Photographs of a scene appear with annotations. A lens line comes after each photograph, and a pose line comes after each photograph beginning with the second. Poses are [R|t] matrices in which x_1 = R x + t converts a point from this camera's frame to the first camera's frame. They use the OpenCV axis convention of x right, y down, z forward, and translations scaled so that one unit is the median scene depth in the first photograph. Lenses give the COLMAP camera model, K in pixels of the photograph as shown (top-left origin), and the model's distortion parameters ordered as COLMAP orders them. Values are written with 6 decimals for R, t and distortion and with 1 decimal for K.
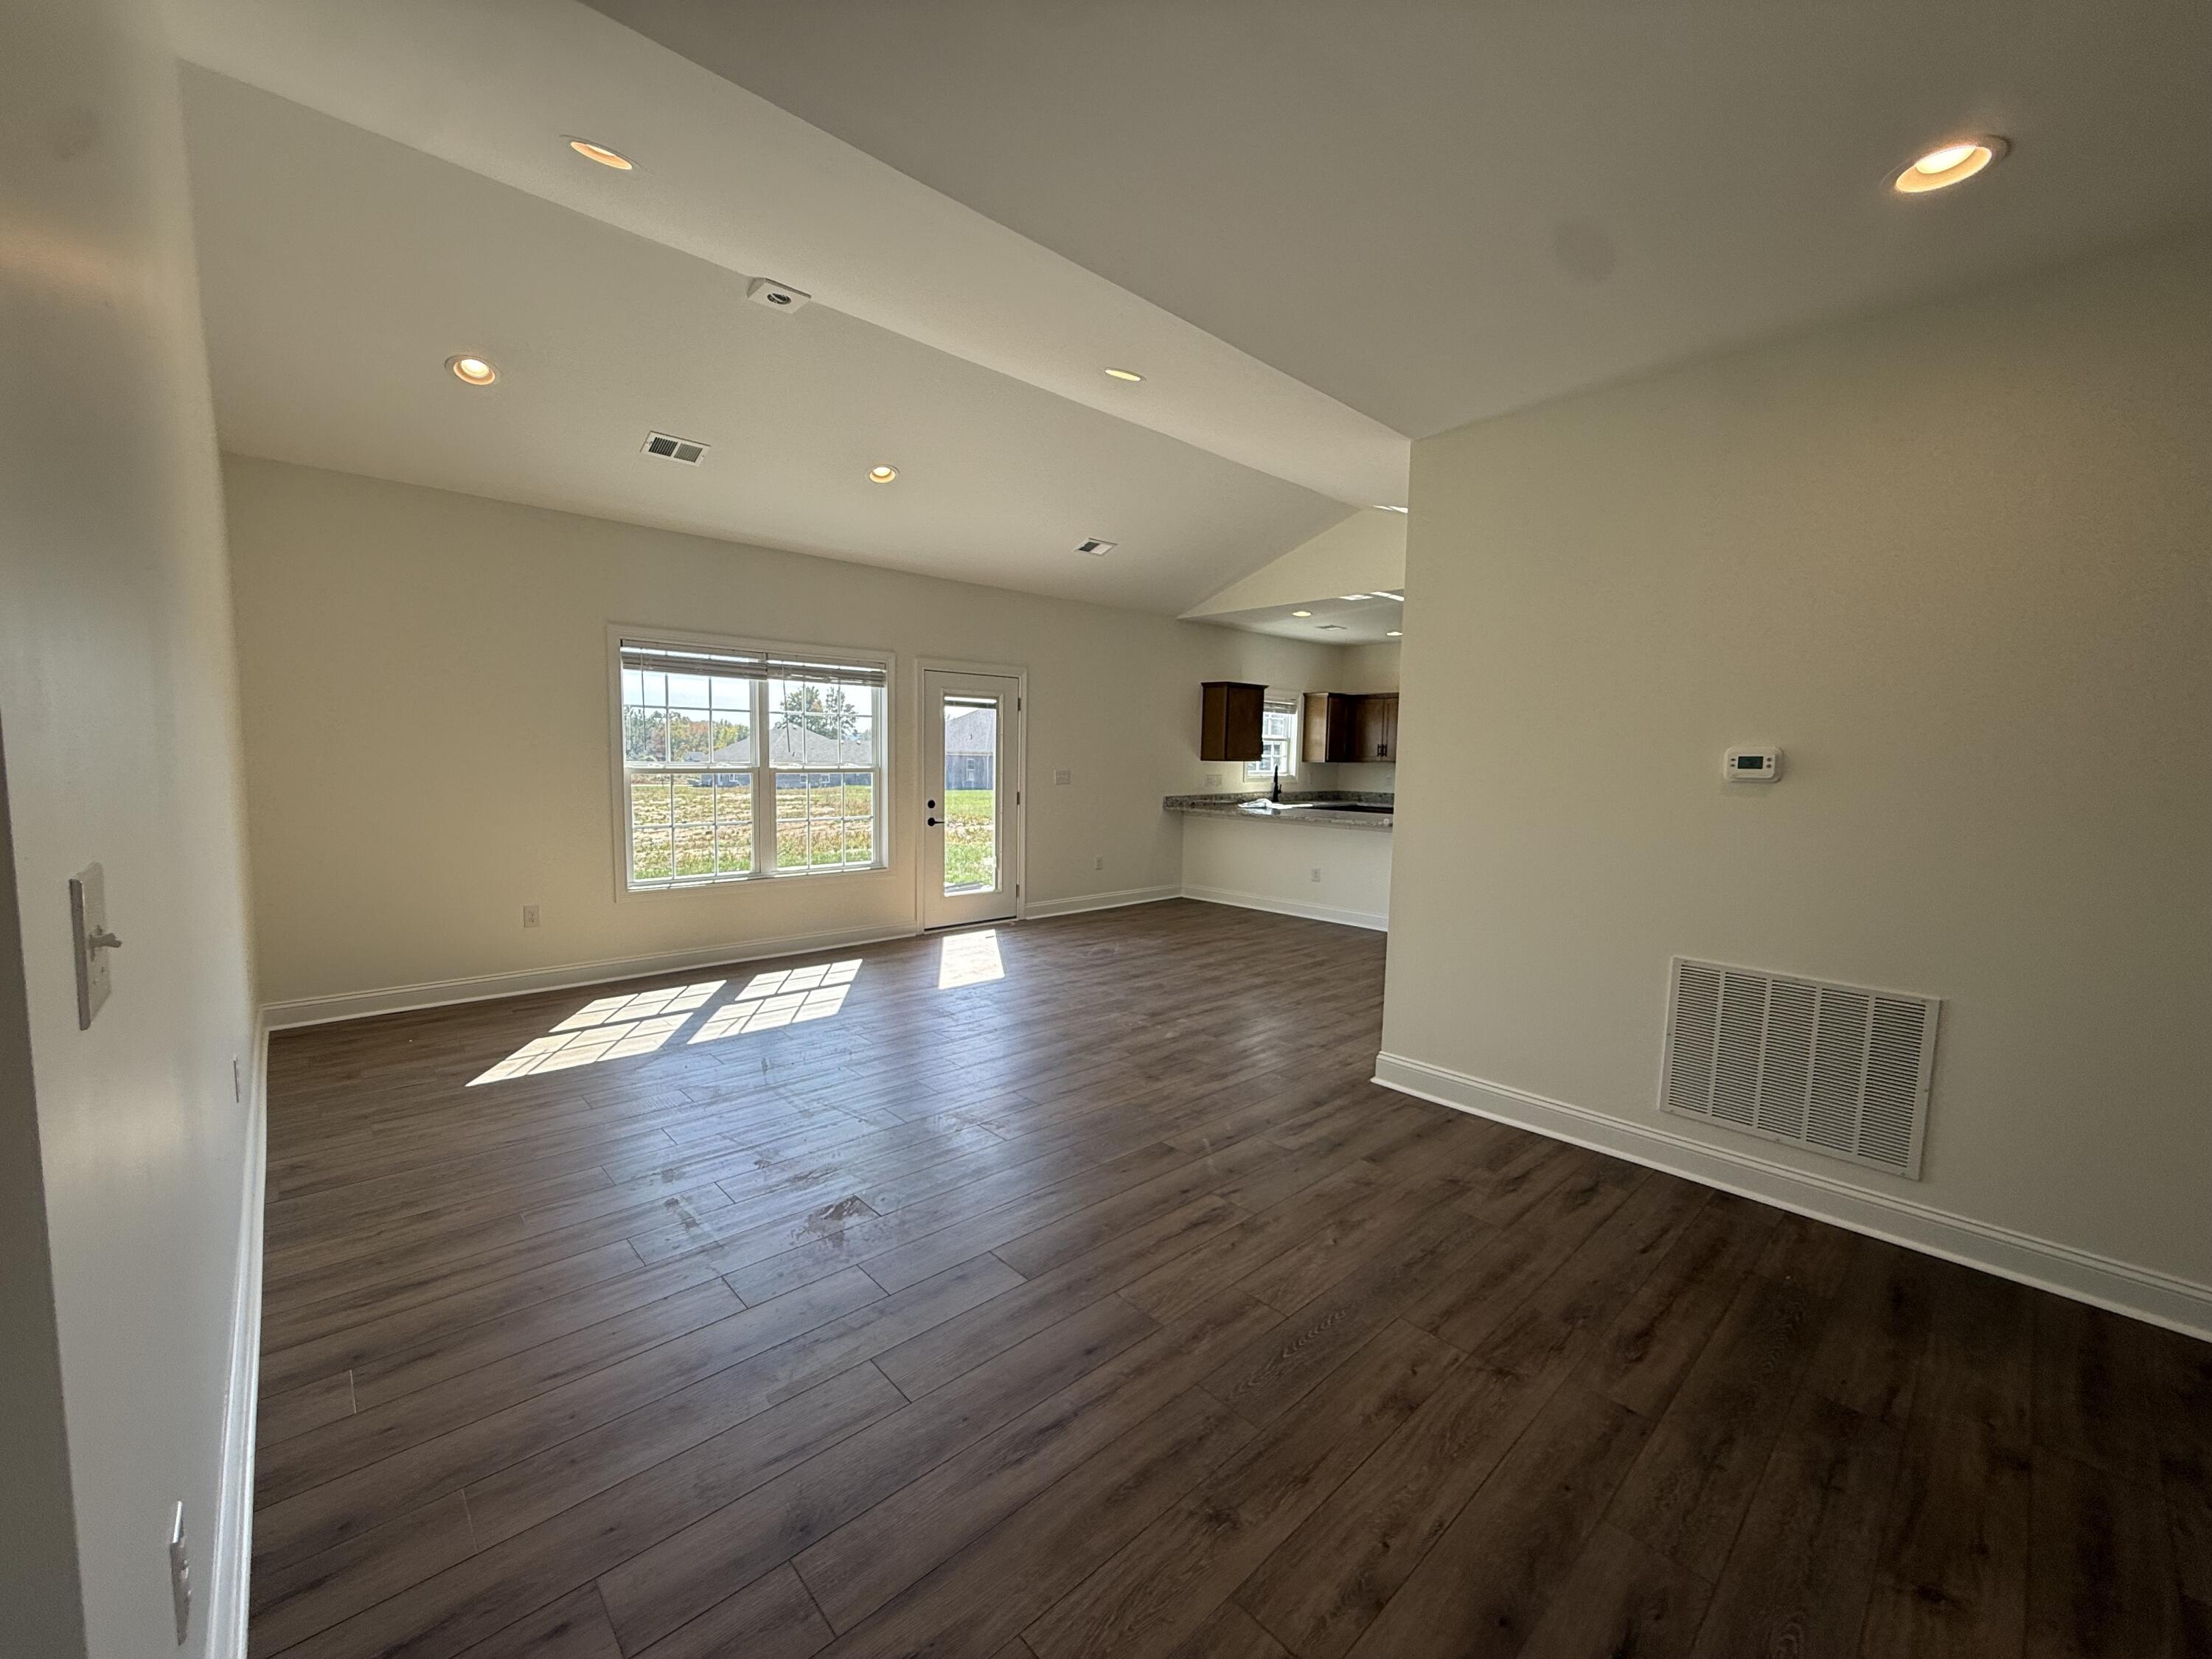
lens RADIAL K [[879.2, 0, 1100.8], [0, 879.2, 831.5], [0, 0, 1]] dist [0.001732, -0.000512]
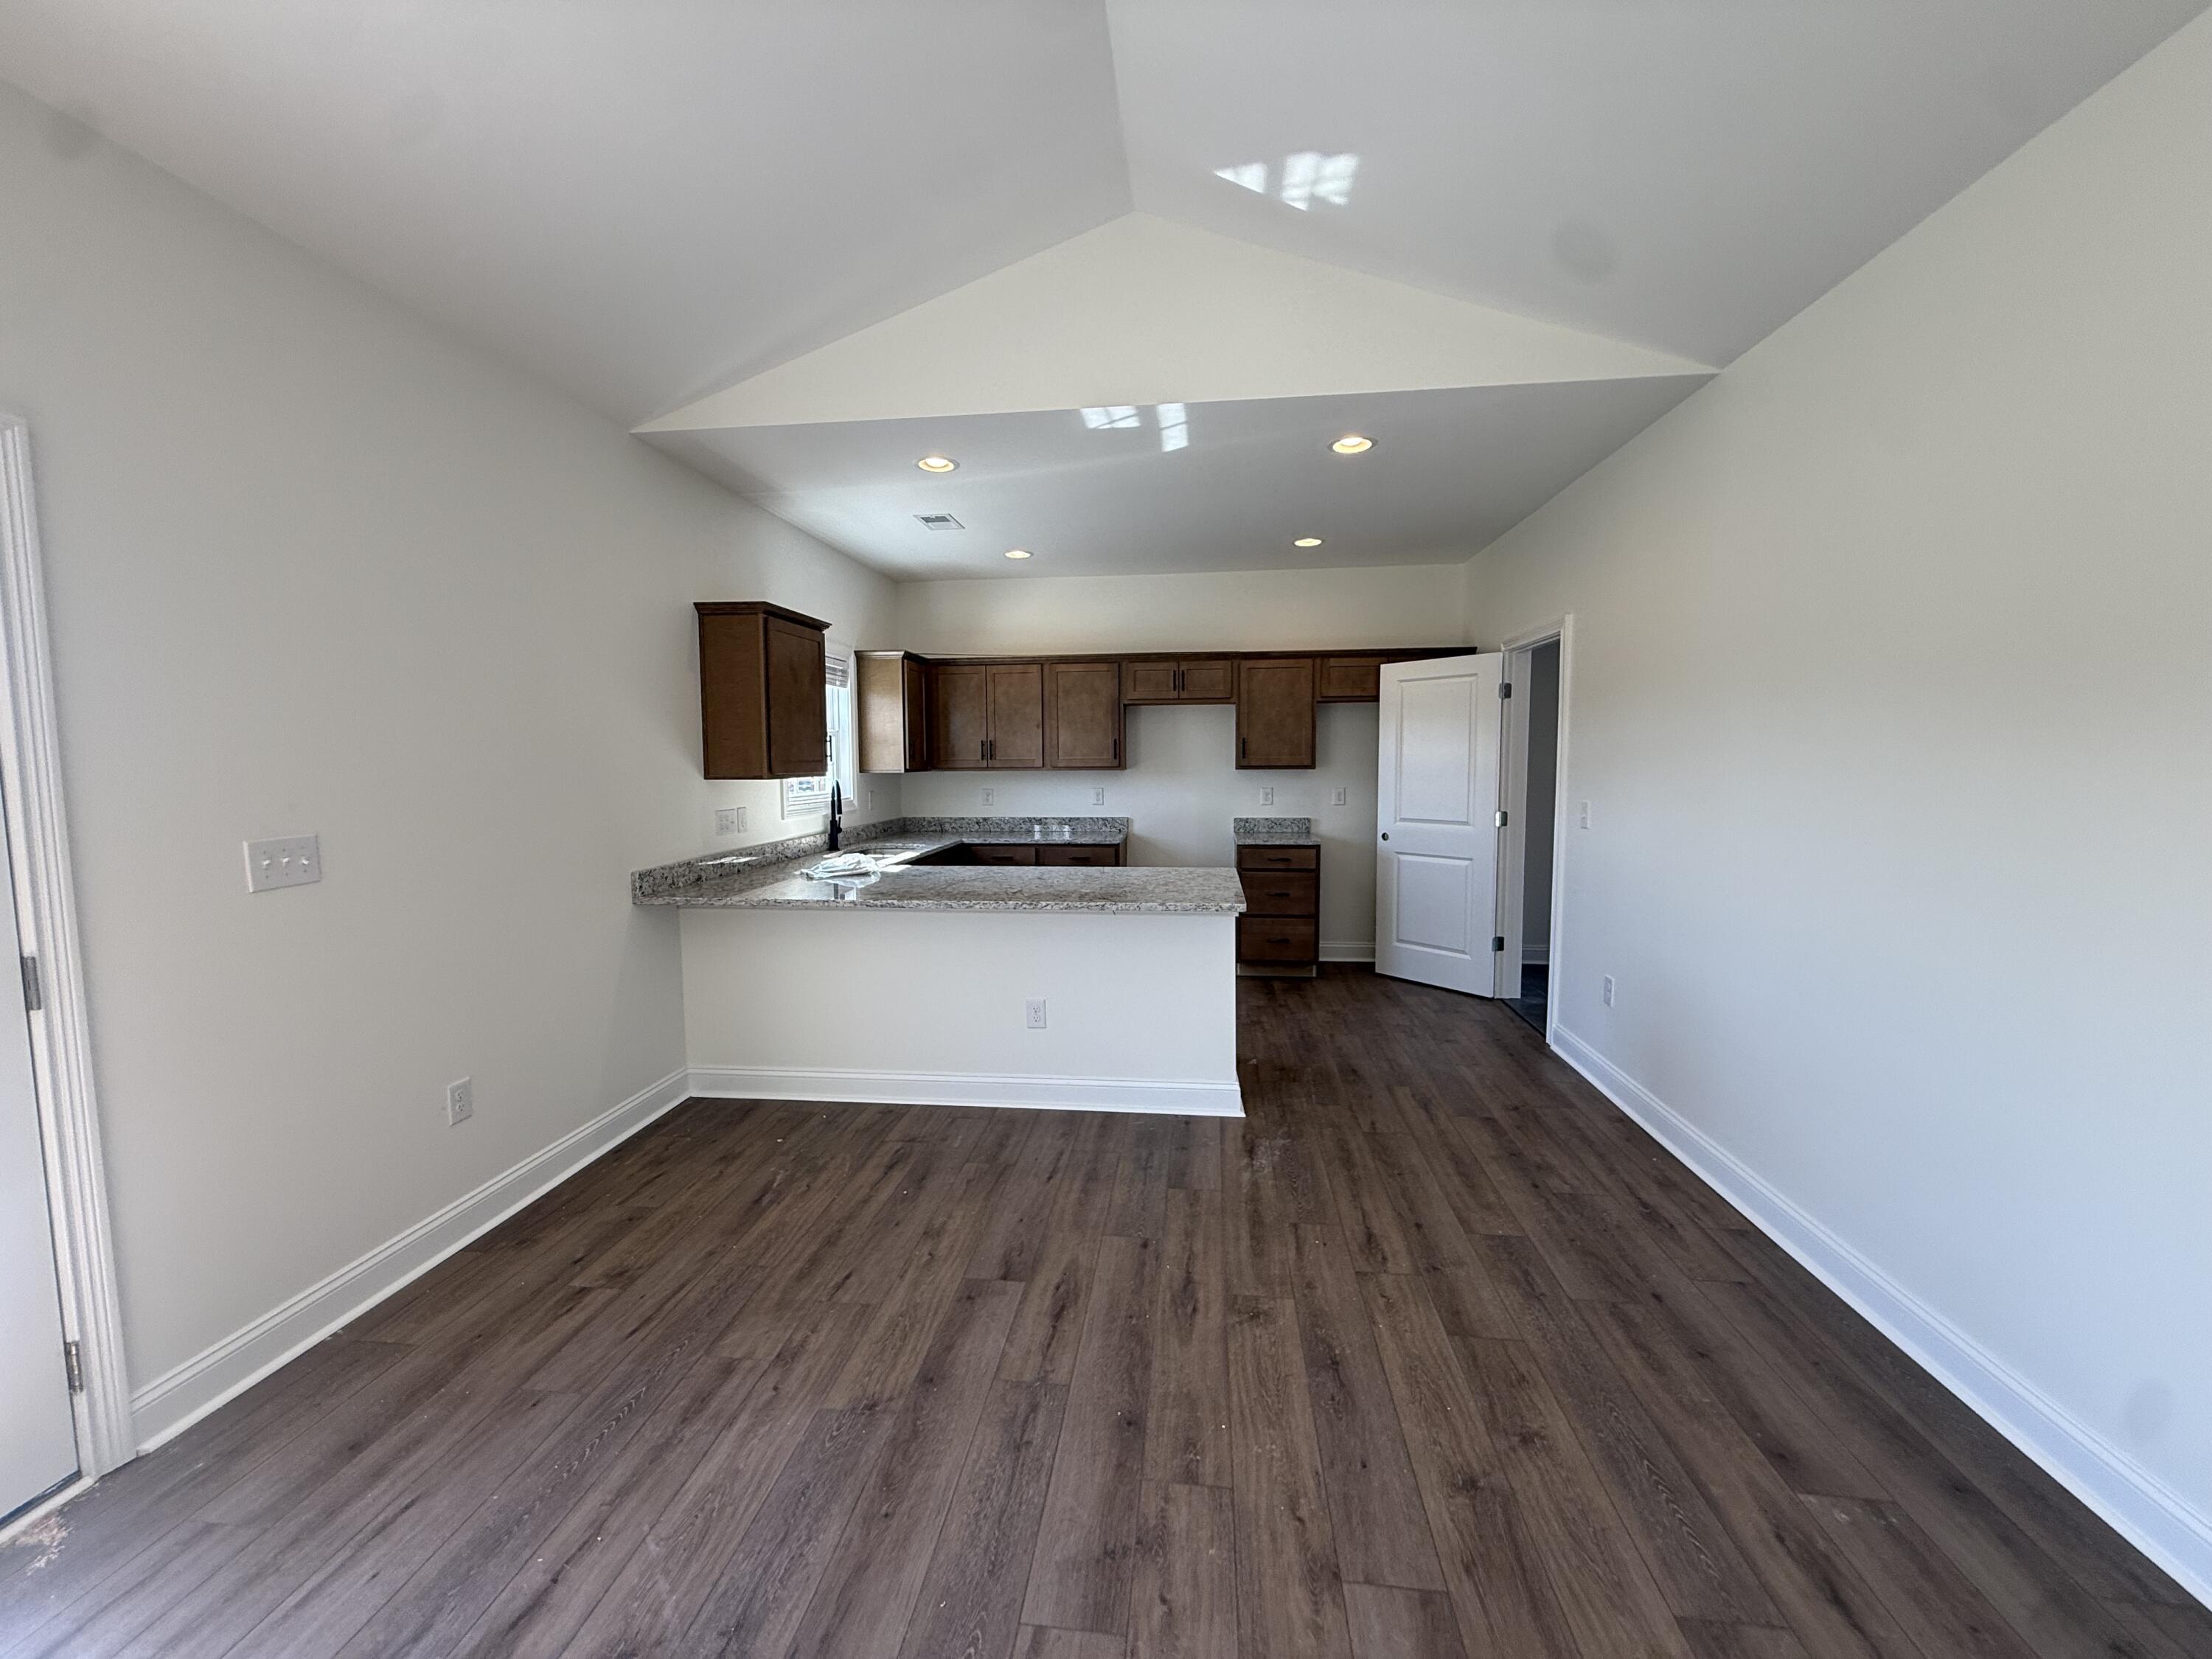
lens RADIAL K [[879.2, 0, 1104.9], [0, 879.2, 828.5], [0, 0, 1]] dist [0.001732, -0.000512]
pose [[0.761110, -0.074928, 0.644281, -0.028717], [0.078027, 0.996669, 0.023735, -0.070769], [-0.643913, 0.032207, 0.764421, 0.737658]]
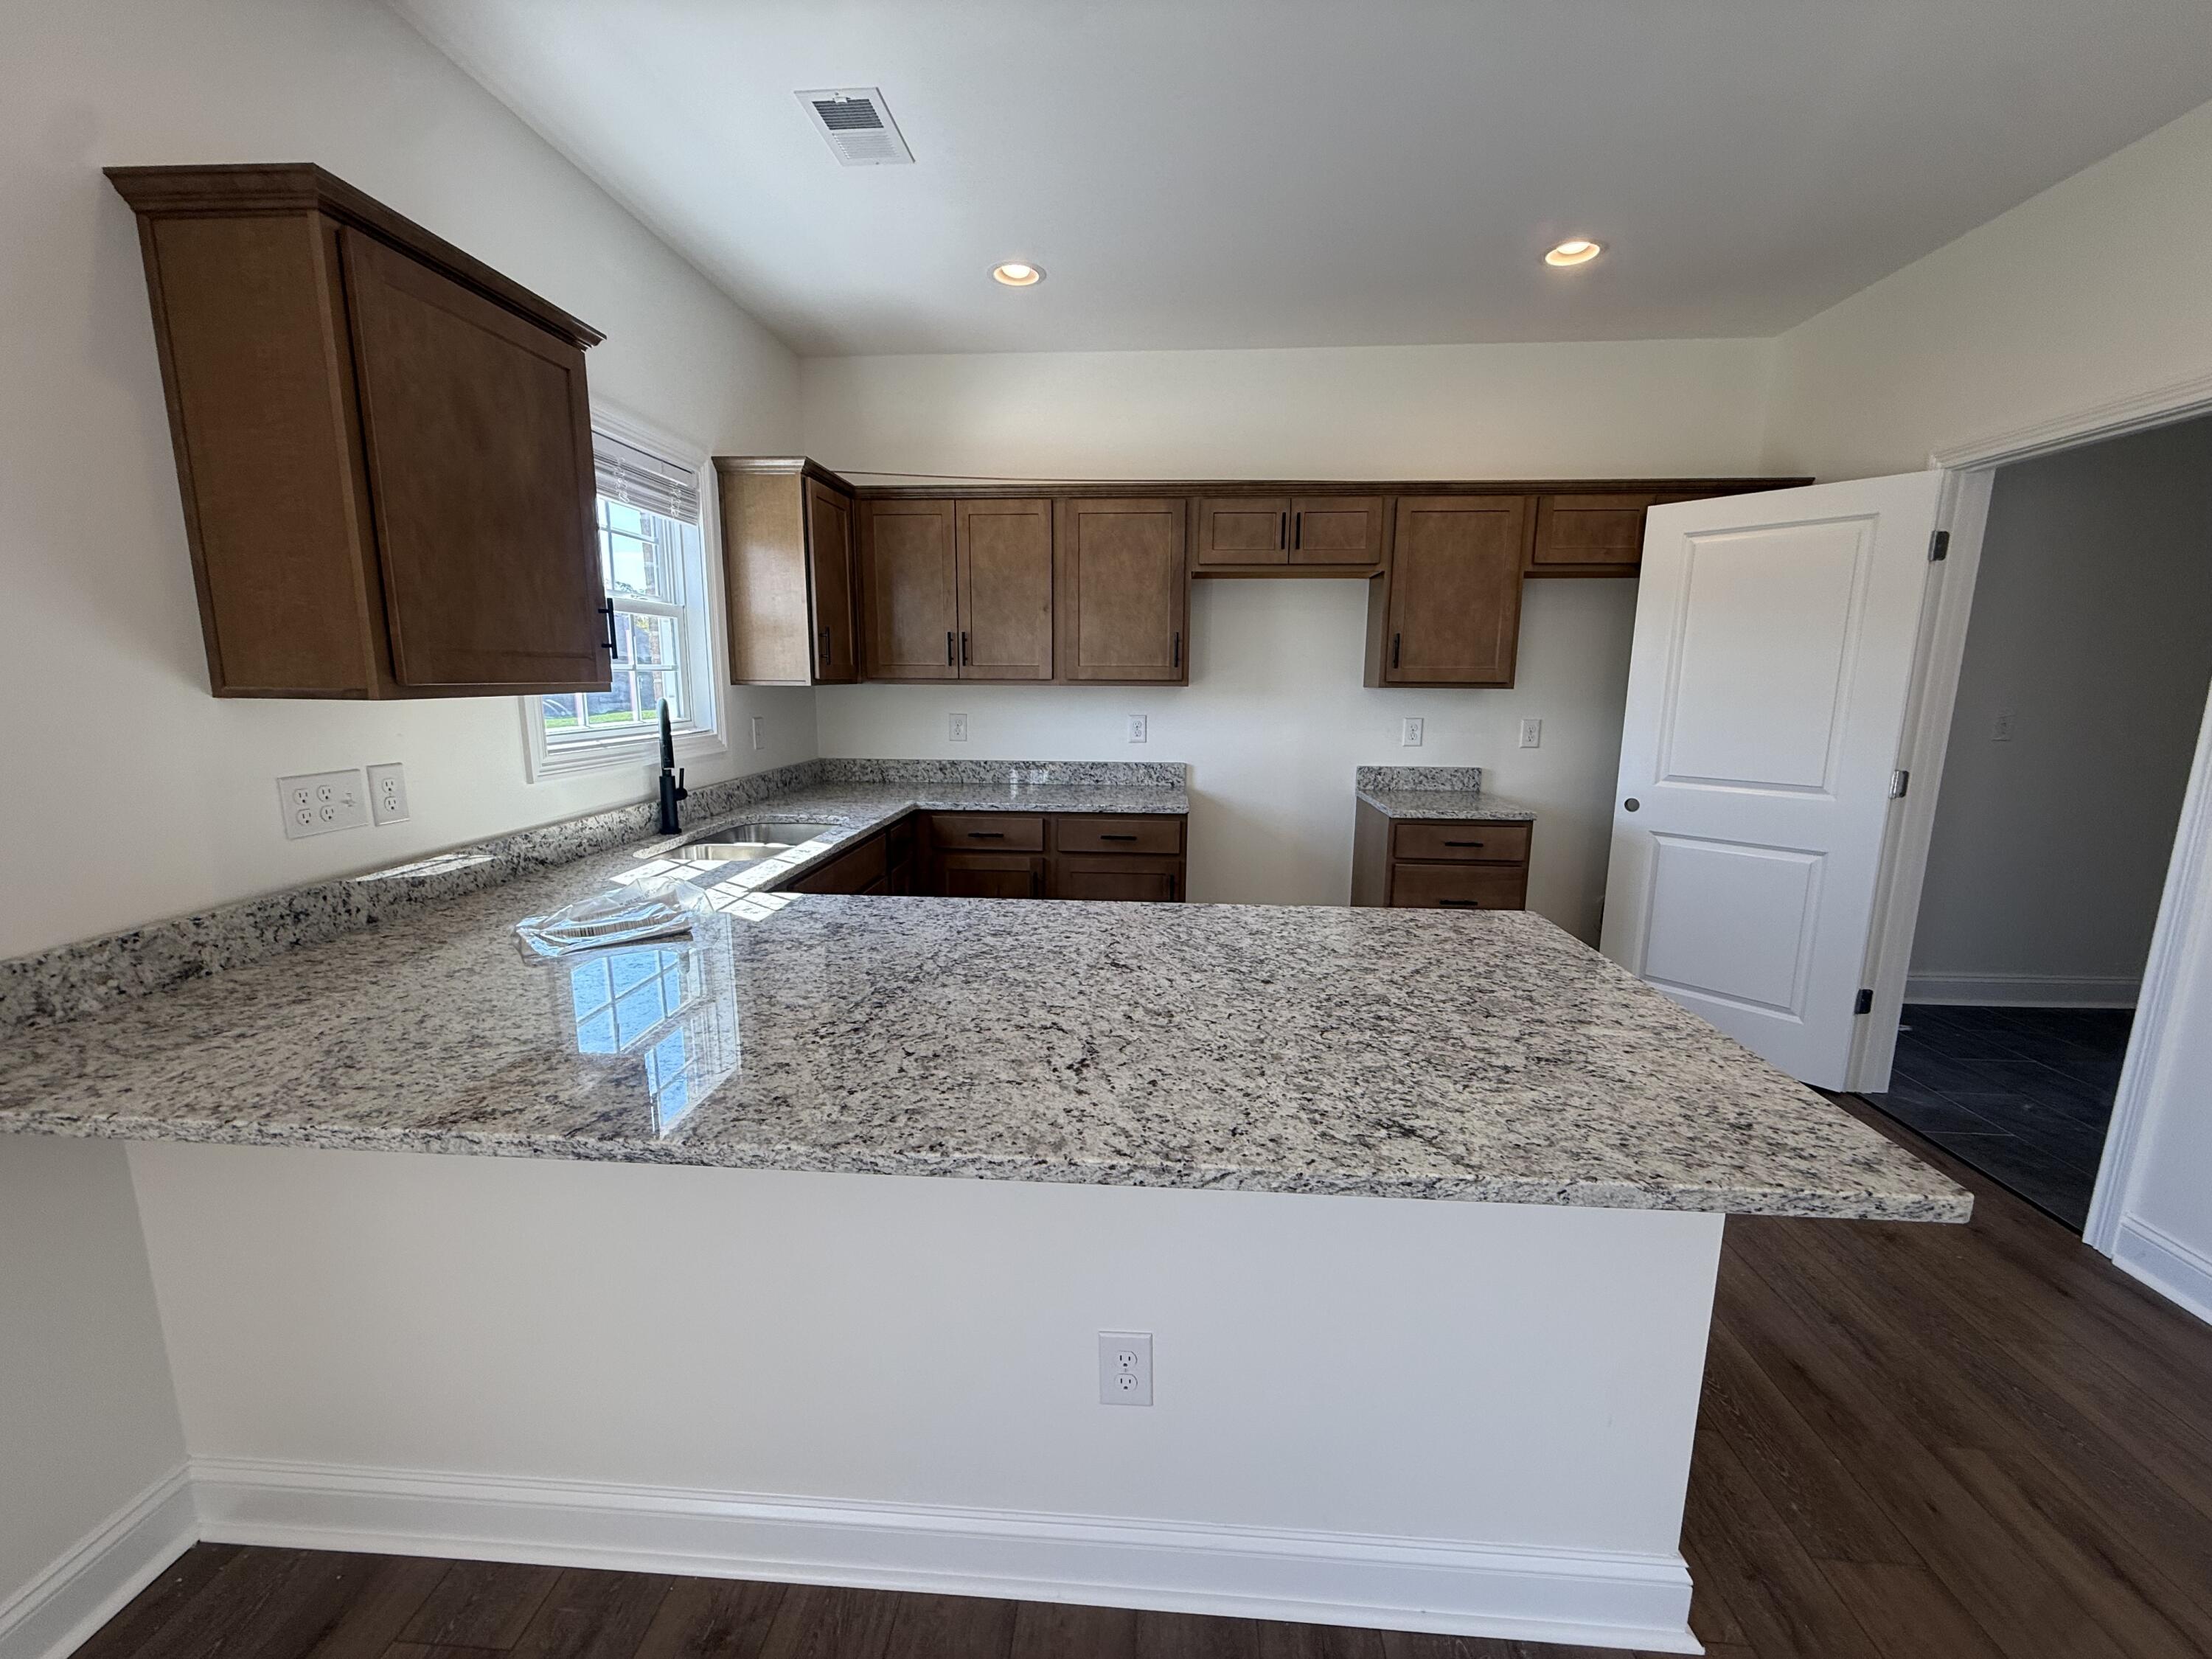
lens RADIAL K [[879.2, 0, 1104.3], [0, 879.2, 832.3], [0, 0, 1]] dist [0.001732, -0.000512]
pose [[0.730884, -0.133918, 0.669234, 0.170105], [0.066752, 0.989886, 0.125182, -0.090639], [-0.679230, -0.046820, 0.732431, 1.063334]]
